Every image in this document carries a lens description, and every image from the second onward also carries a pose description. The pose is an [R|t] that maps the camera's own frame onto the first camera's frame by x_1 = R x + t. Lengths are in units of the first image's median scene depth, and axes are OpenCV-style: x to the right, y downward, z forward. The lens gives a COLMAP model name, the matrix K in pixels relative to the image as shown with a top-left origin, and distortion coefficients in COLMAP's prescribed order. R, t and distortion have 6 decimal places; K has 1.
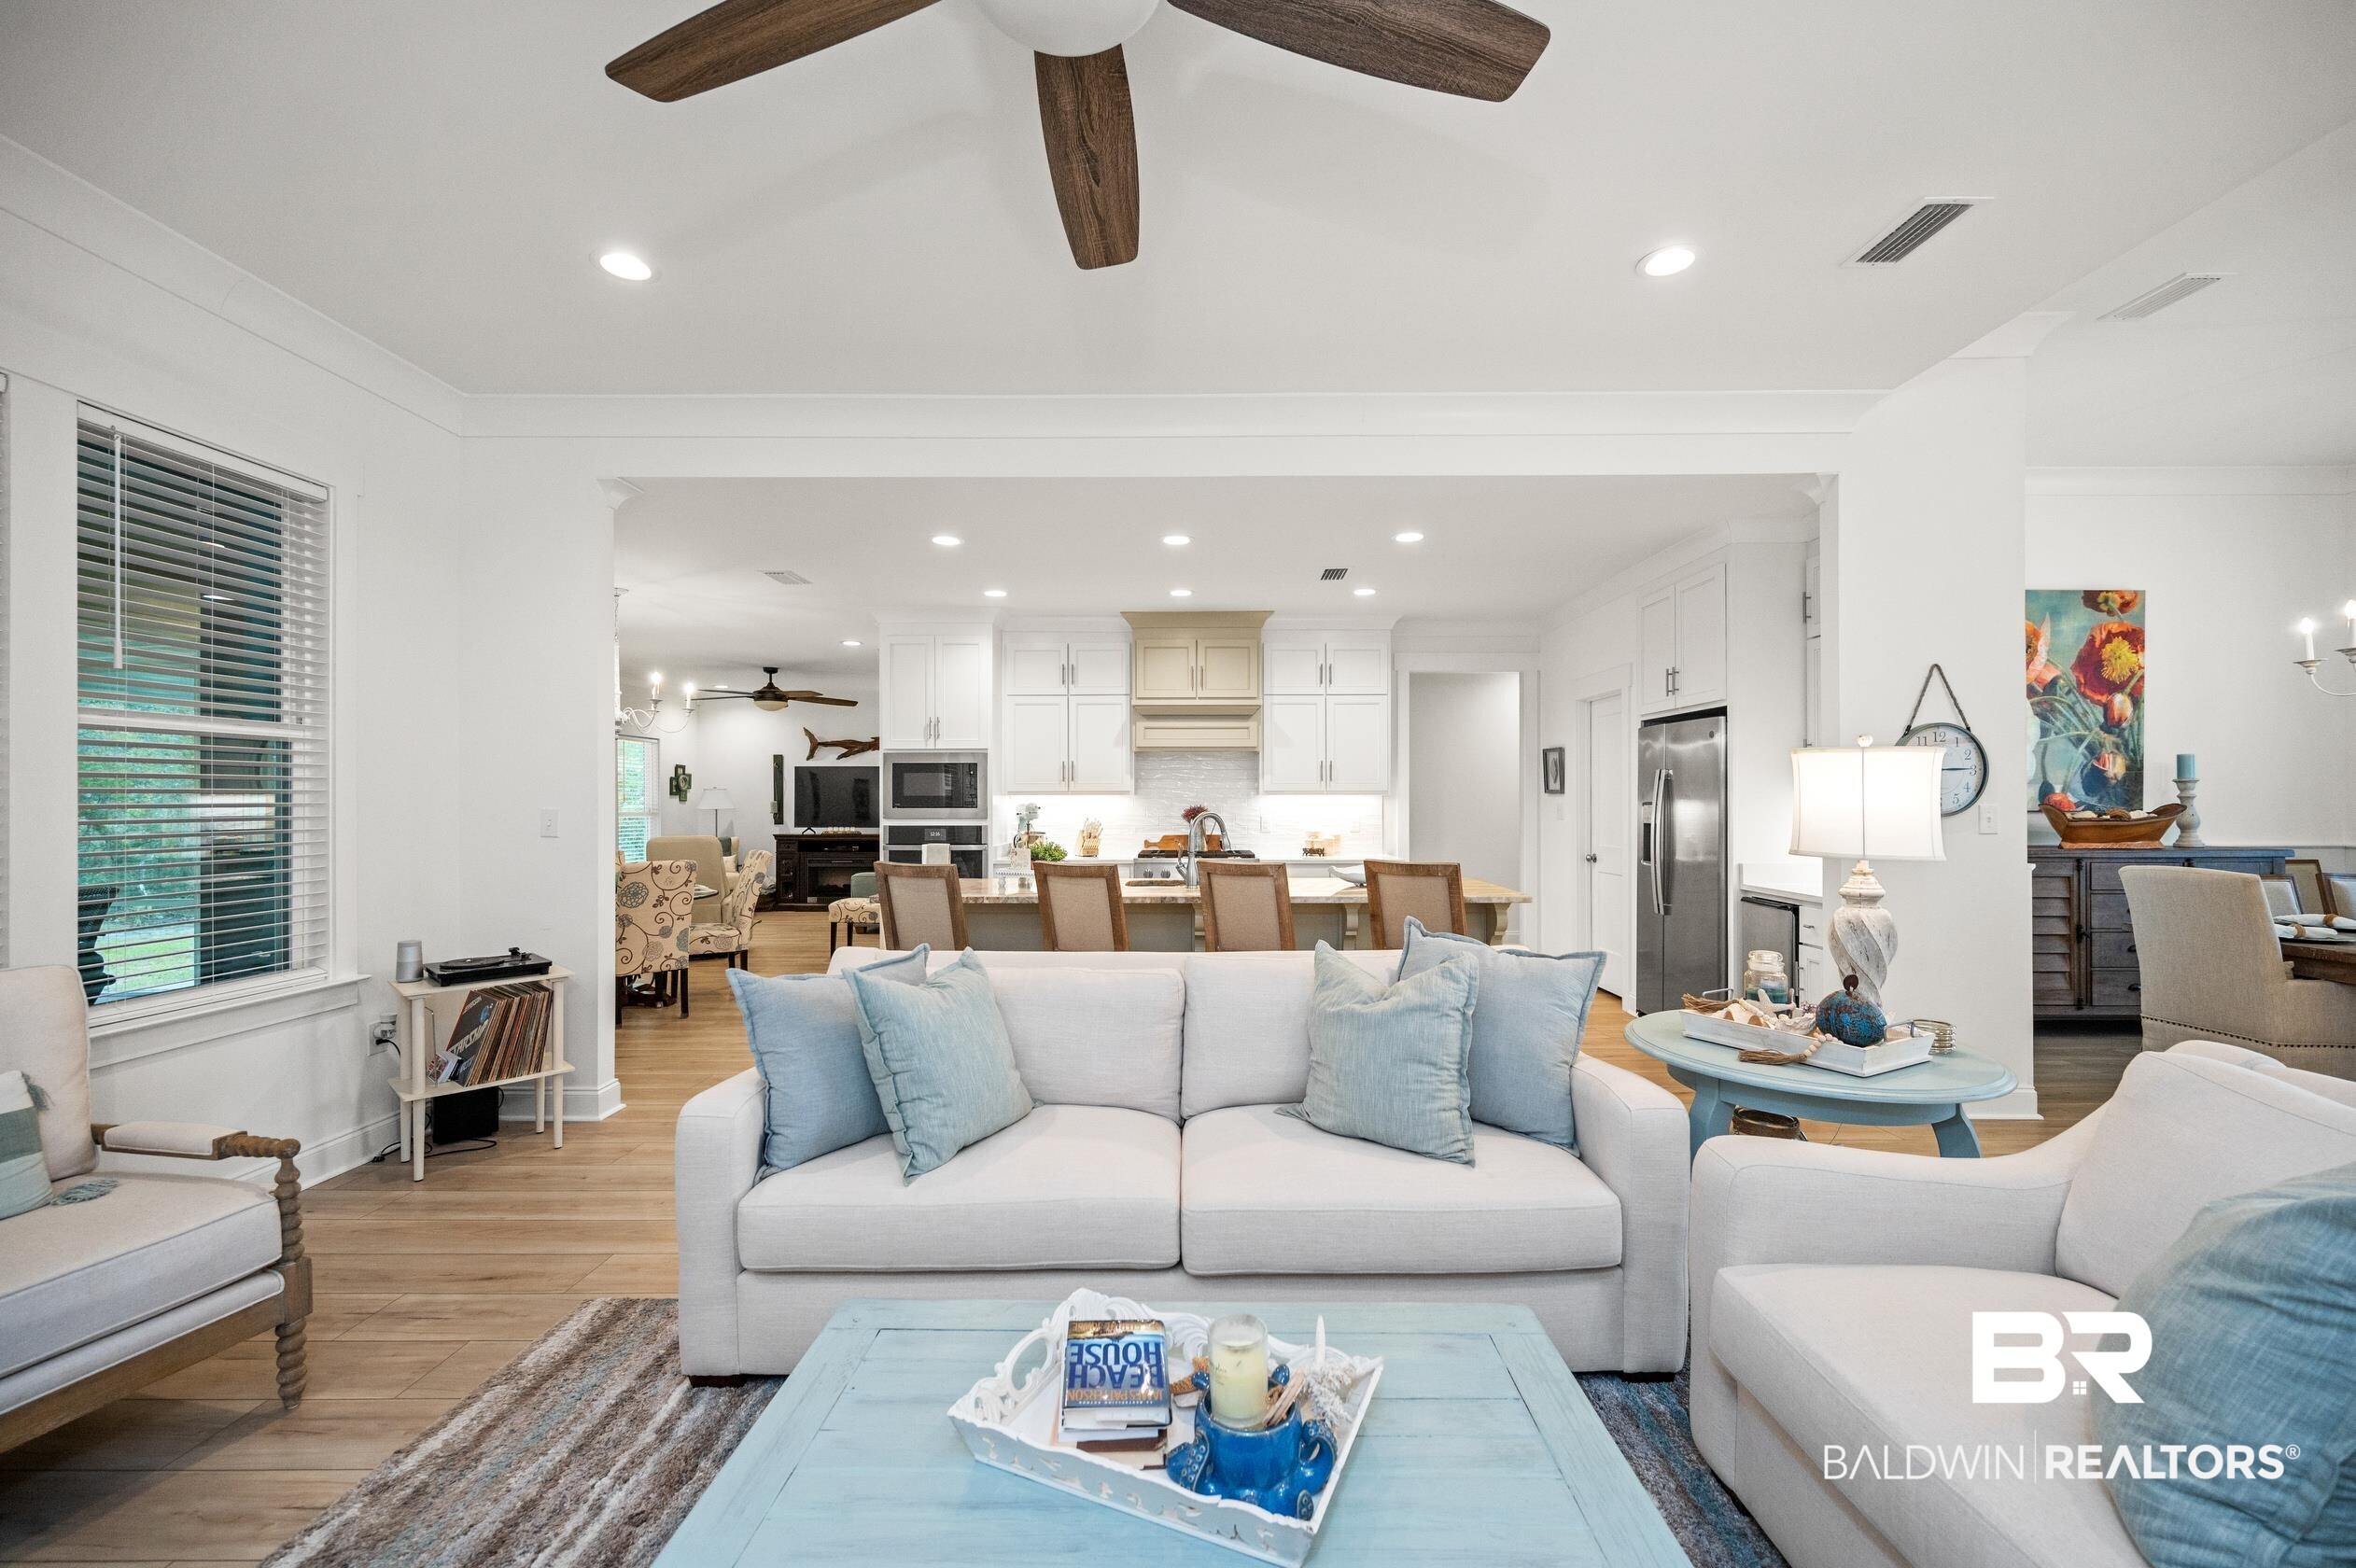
lens RADIAL K [[951.3, 0, 1188.8], [0, 951.3, 799.0], [0, 0, 1]] dist [0.002214, -0.002276]
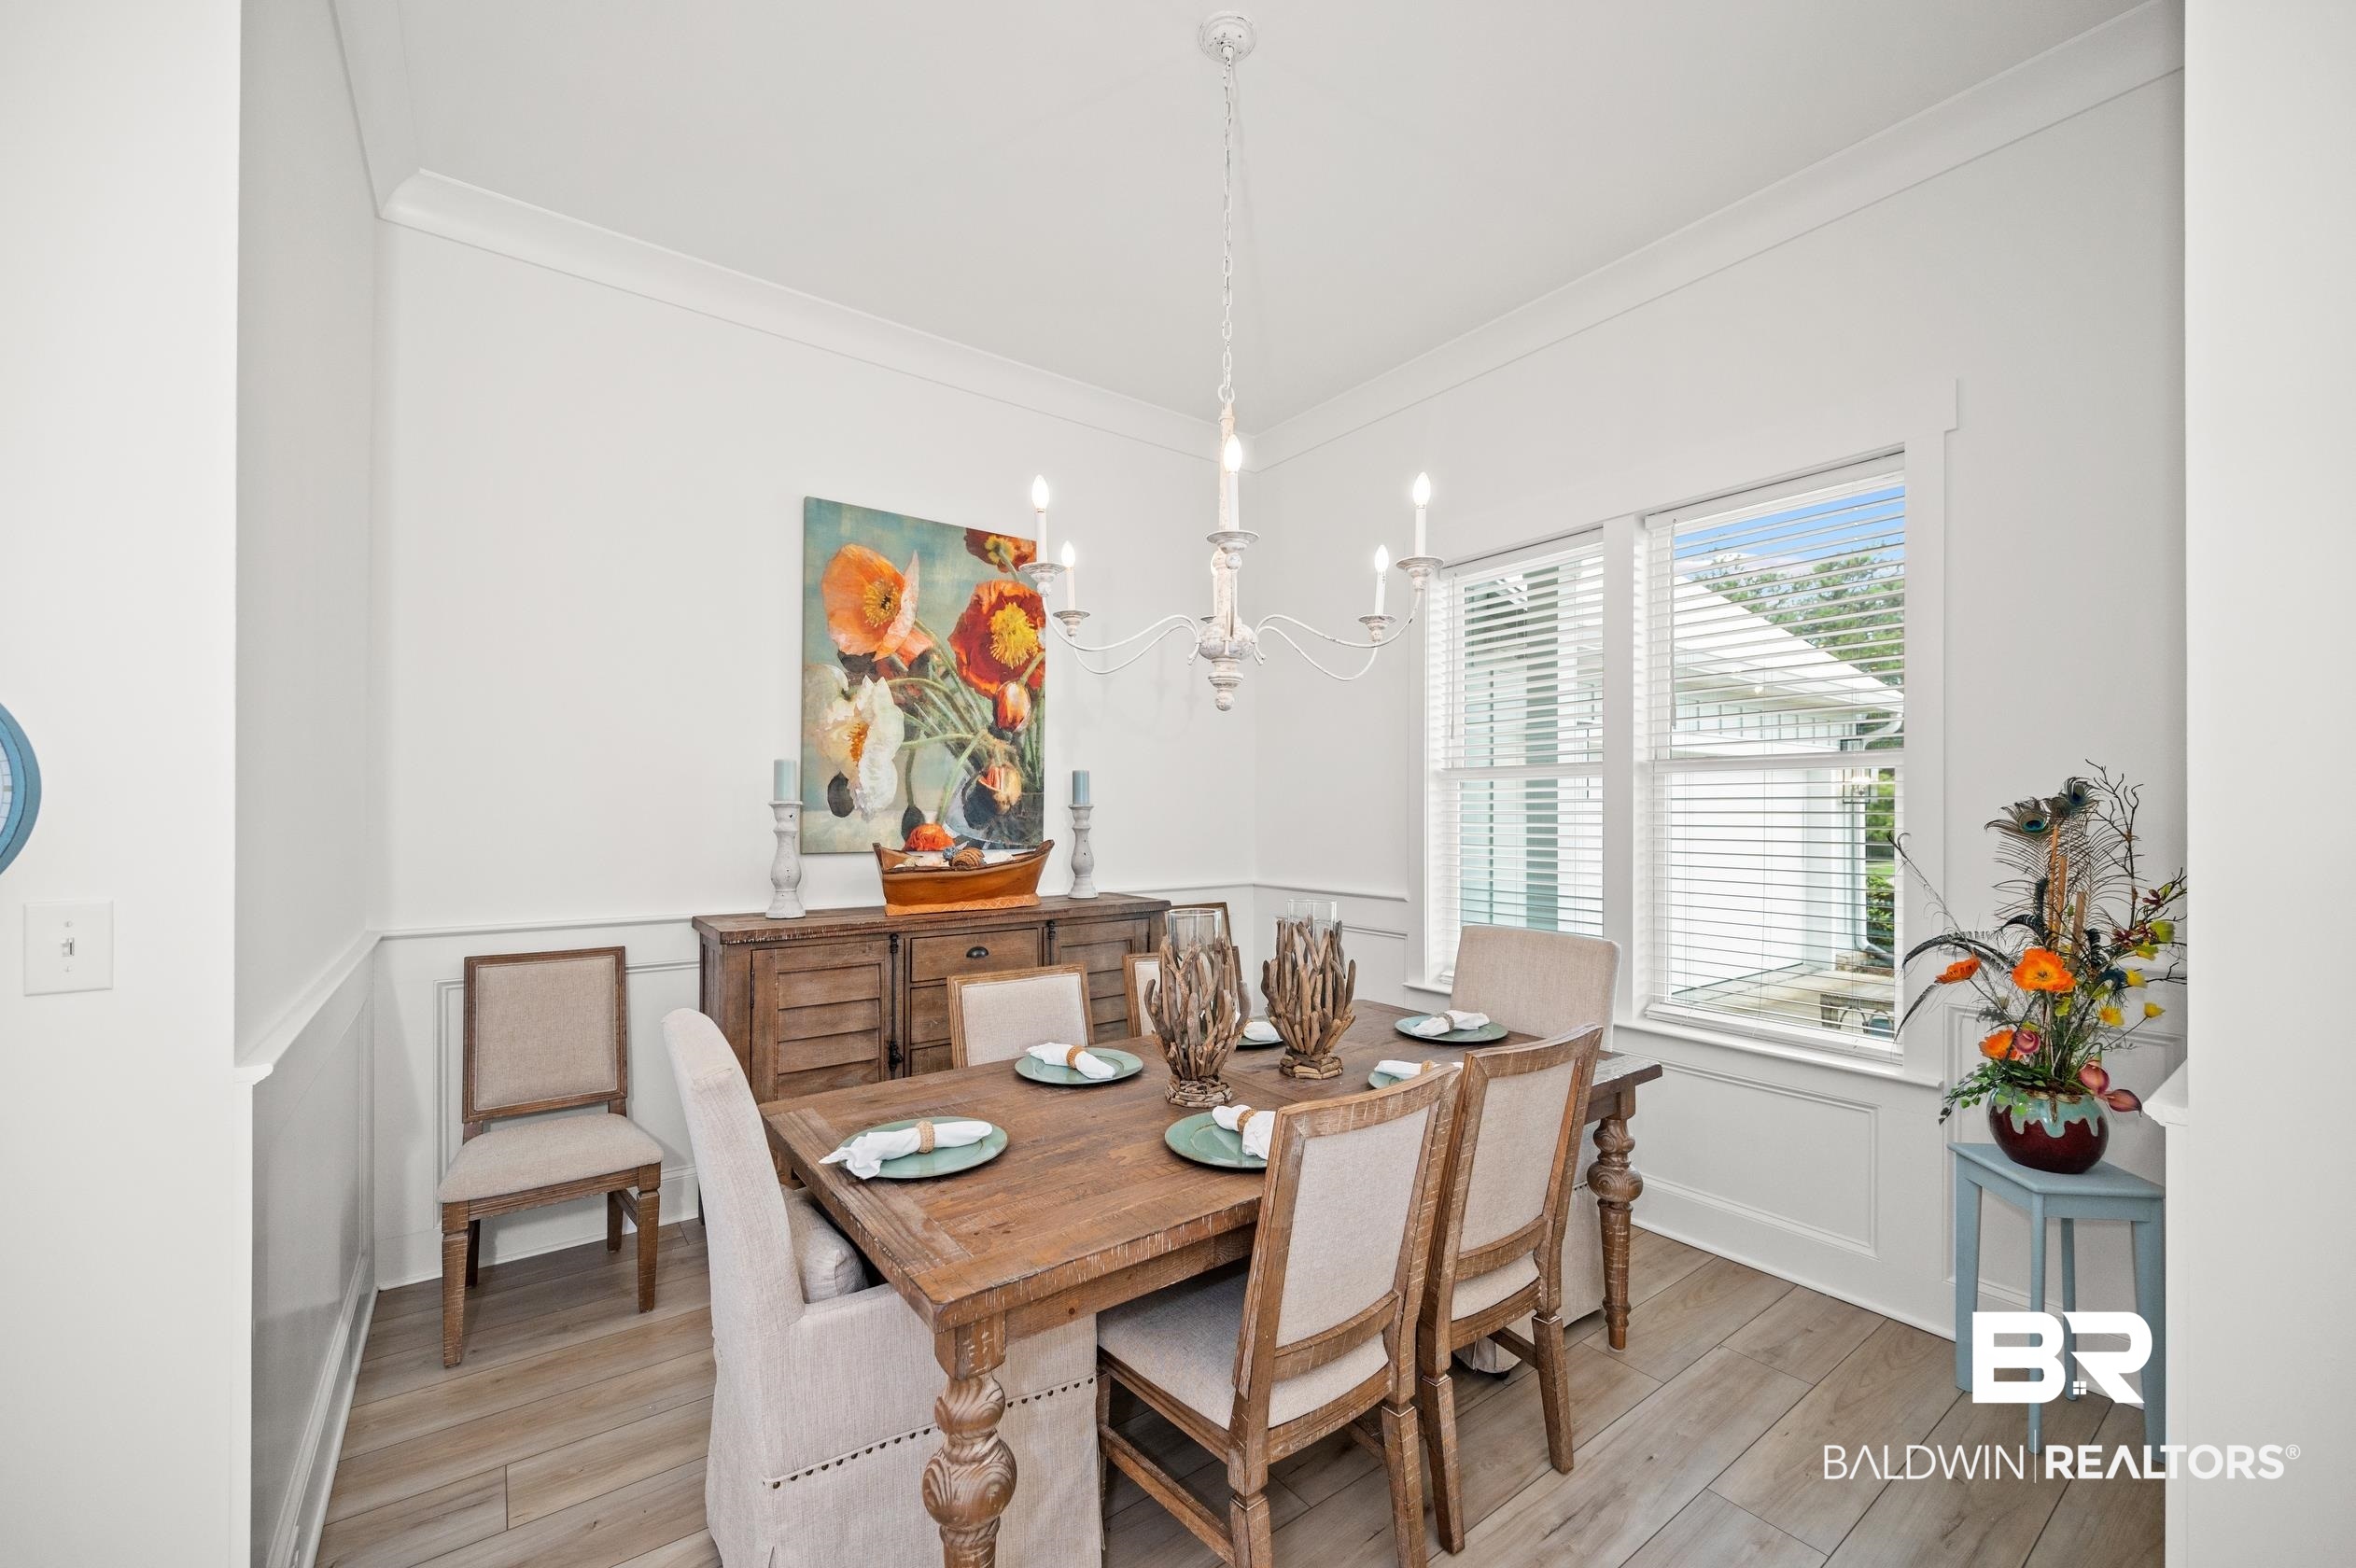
lens RADIAL K [[951.3, 0, 1174.8], [0, 951.3, 802.4], [0, 0, 1]] dist [0.002214, -0.002276]
pose [[0.799952, 0.006756, 0.600026, 0.649876], [-0.003954, 0.999974, -0.005987, -0.018116], [-0.600051, 0.002417, 0.799958, 0.361558]]
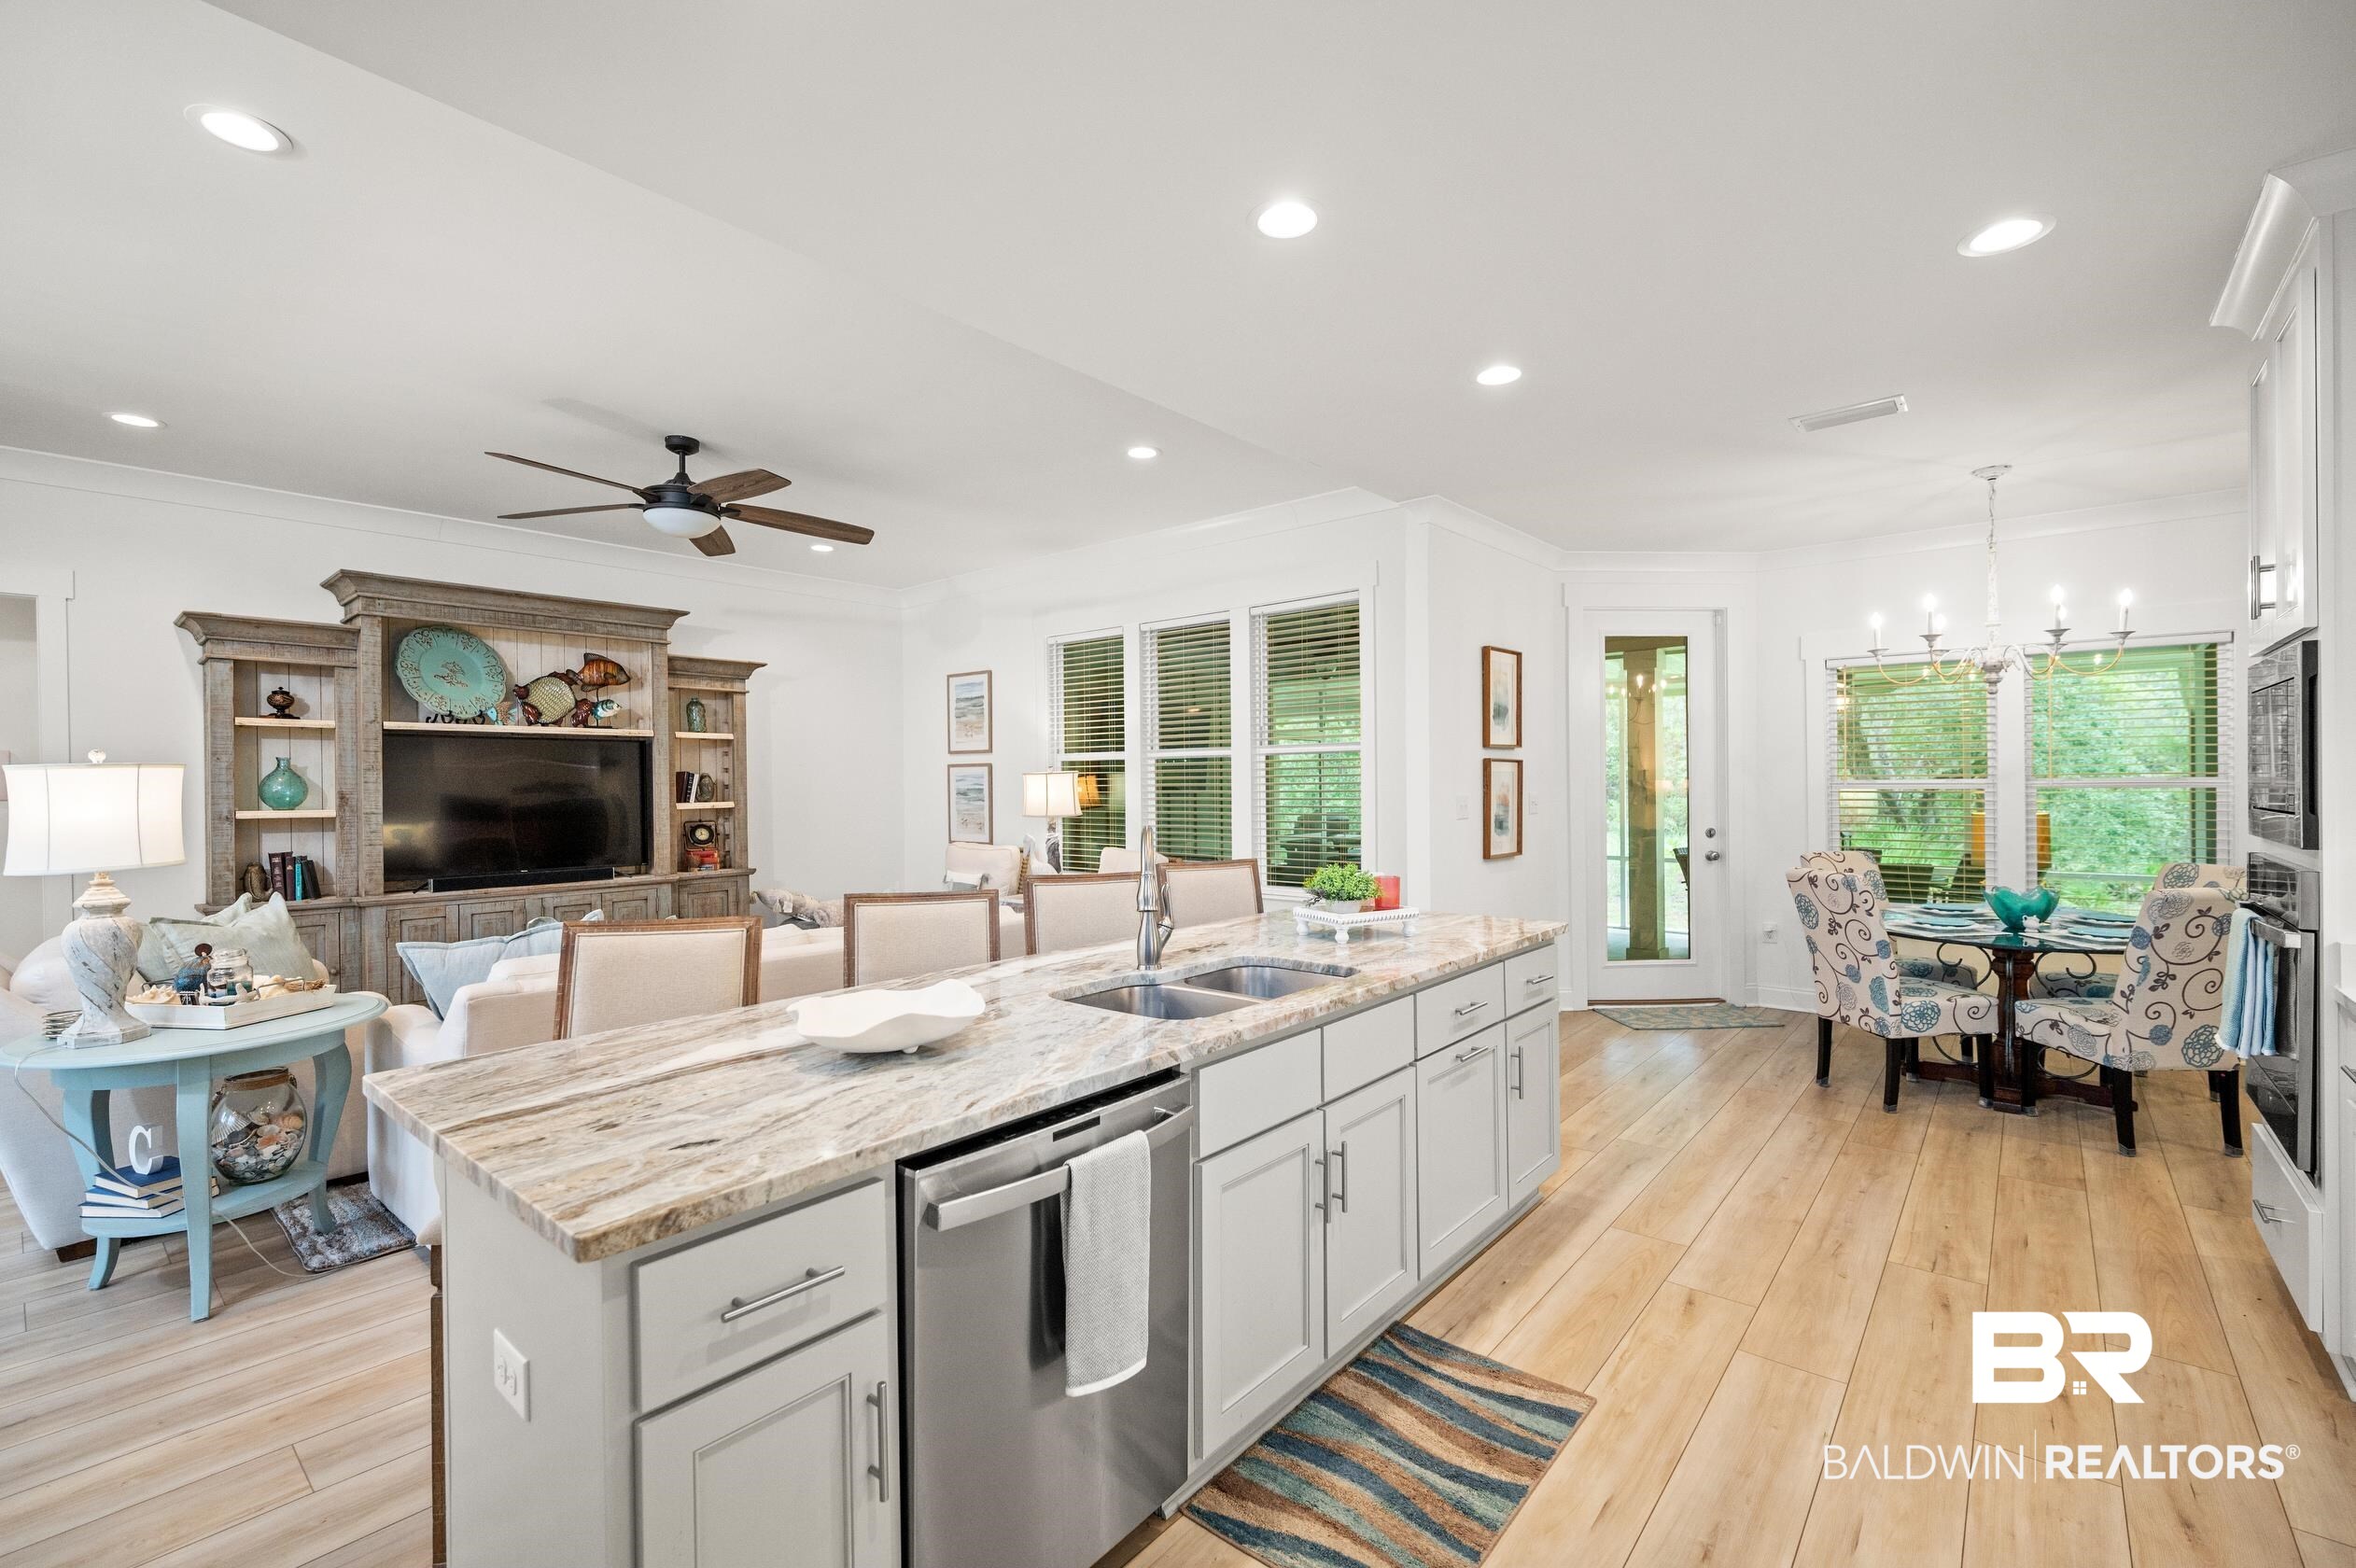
lens RADIAL K [[1004.9, 0, 1195.4], [0, 1004.9, 771.7], [0, 0, 1]] dist [0.000034, -0.000183]
pose [[-0.636804, 0.000431, -0.771026, 0.329255], [0.011880, 0.999887, -0.009253, -0.008262], [0.770934, -0.015053, -0.636737, 1.090438]]
